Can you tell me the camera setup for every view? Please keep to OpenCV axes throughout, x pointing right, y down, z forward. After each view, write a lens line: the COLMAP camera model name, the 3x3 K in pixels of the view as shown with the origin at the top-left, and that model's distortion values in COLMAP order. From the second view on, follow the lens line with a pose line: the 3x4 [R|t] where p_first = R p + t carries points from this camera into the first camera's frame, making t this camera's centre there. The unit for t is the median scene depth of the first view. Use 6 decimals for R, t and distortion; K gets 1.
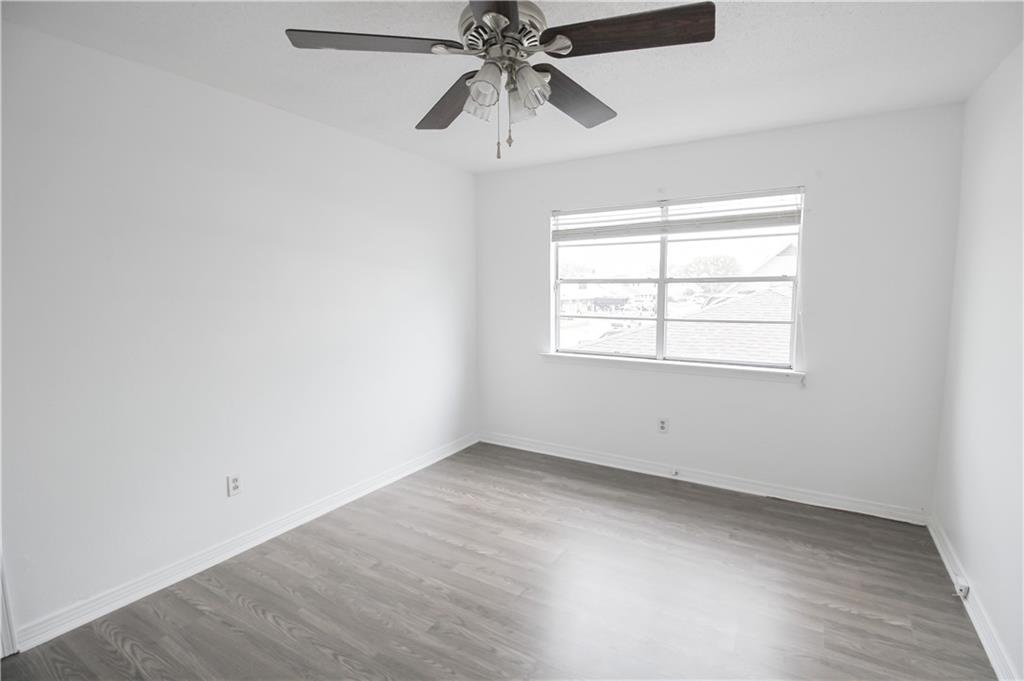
lens RADIAL K [[495.9, 0, 511.7], [0, 495.9, 332.1], [0, 0, 1]] dist [-0.000170, -0.000328]
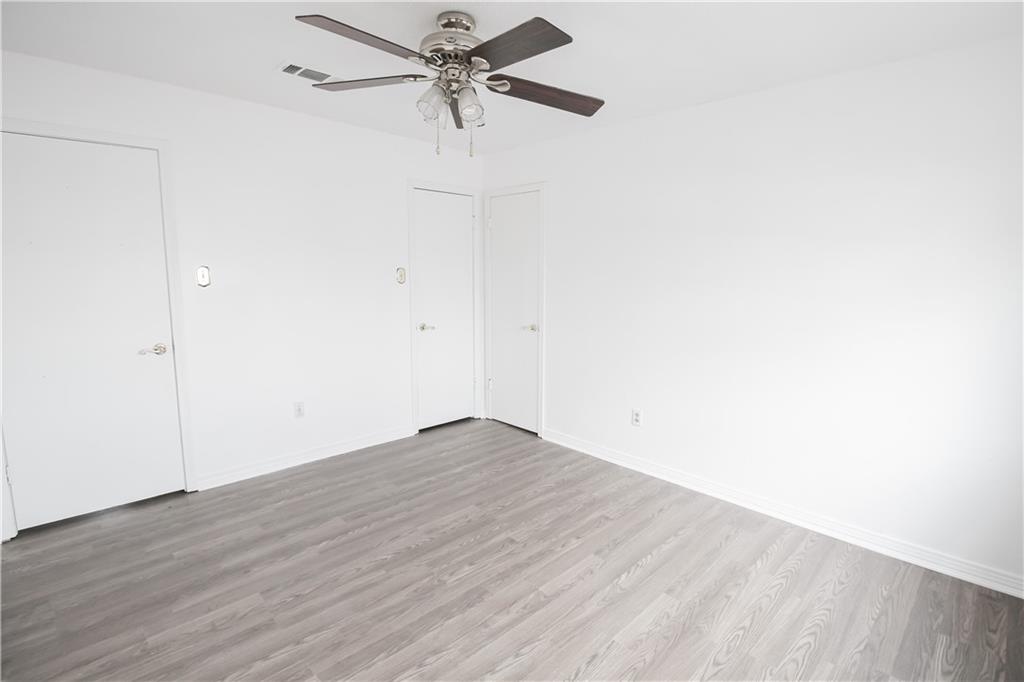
lens RADIAL K [[495.9, 0, 511.7], [0, 495.9, 332.6], [0, 0, 1]] dist [-0.000170, -0.000328]
pose [[-0.253695, 0.124248, -0.959271, 0.772994], [-0.097773, 0.983343, 0.153223, -0.086250], [0.962330, 0.132663, -0.237321, 0.973472]]
